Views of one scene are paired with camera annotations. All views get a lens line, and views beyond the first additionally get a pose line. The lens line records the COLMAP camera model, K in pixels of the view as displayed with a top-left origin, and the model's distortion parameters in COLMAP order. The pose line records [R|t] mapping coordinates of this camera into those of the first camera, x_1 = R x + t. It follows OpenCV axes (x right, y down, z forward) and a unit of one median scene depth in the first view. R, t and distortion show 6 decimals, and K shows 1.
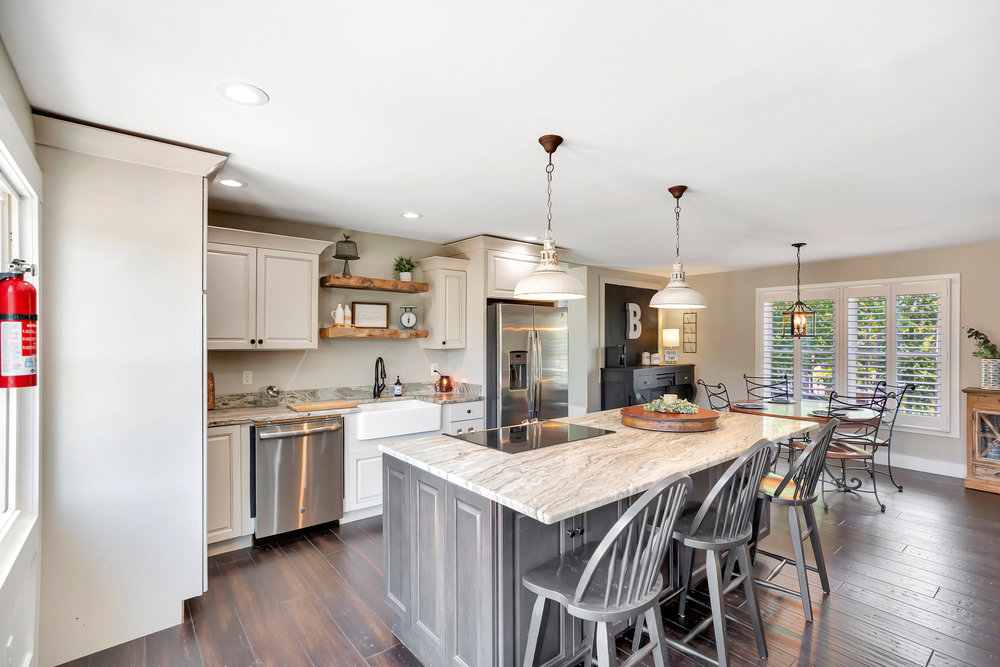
lens RADIAL K [[471.3, 0, 498.1], [0, 471.3, 332.0], [0, 0, 1]] dist [-0.008161, 0.000341]
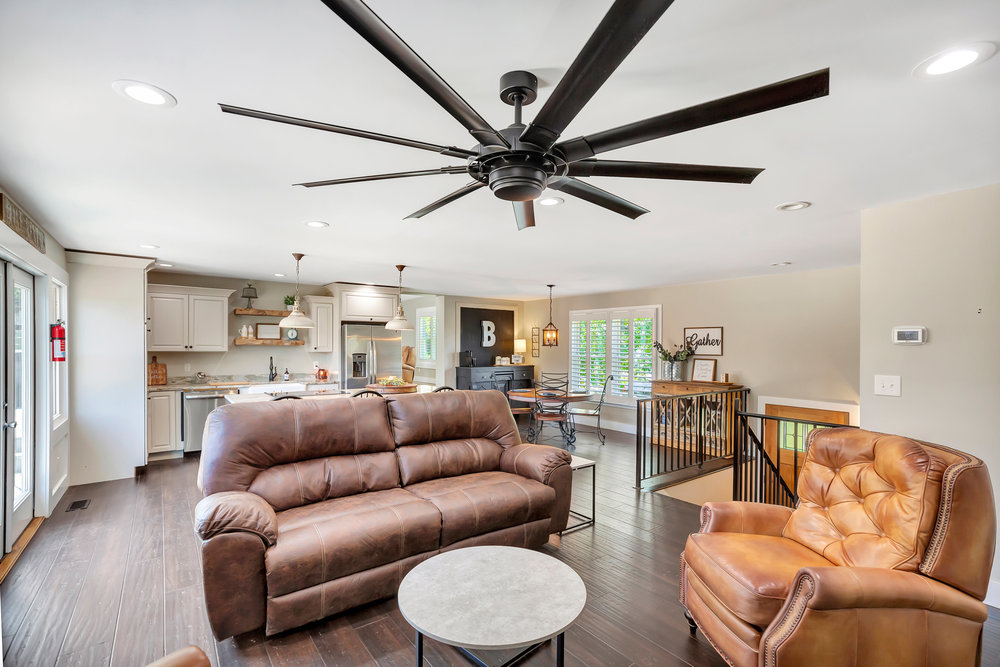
lens RADIAL K [[465.7, 0, 503.6], [0, 465.7, 345.2], [0, 0, 1]] dist [-0.000171, 0.000193]
pose [[0.999131, 0.004808, -0.041393, 0.627514], [-0.004261, 0.999903, 0.013296, -0.012427], [0.041453, -0.013108, 0.999054, -0.602397]]
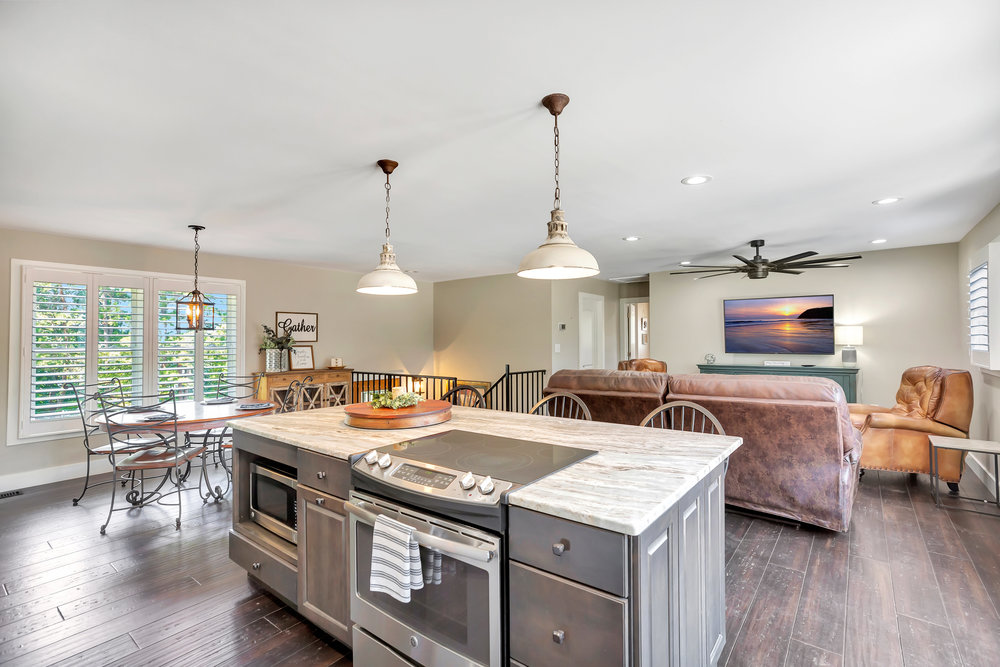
lens RADIAL K [[471.3, 0, 498.1], [0, 471.3, 332.0], [0, 0, 1]] dist [-0.008161, 0.000341]
pose [[-0.214808, 0.013408, 0.976564, -0.407374], [-0.006702, 0.999862, -0.015202, 0.027167], [-0.976633, -0.009810, -0.214688, 0.717735]]
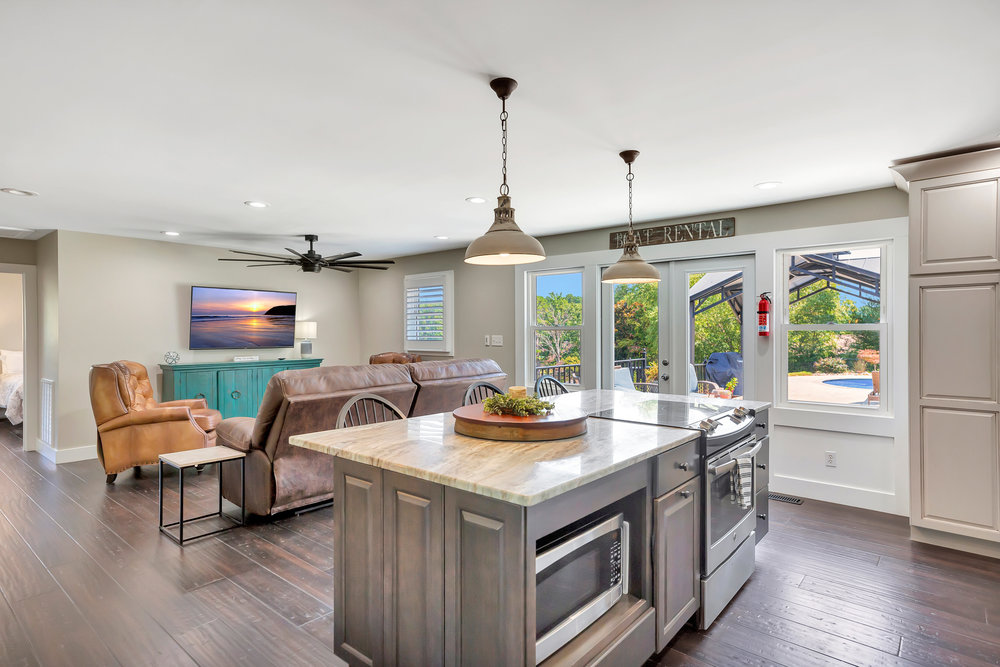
lens RADIAL K [[533.1, 0, 500.0], [0, 533.1, 333.5], [0, 0, 1]] dist [-0.006324, 0.035606]
pose [[-0.987117, 0.009270, -0.159729, 0.378141], [0.010295, 0.999931, -0.005589, 0.037867], [0.159667, -0.007161, -0.987145, 1.261180]]
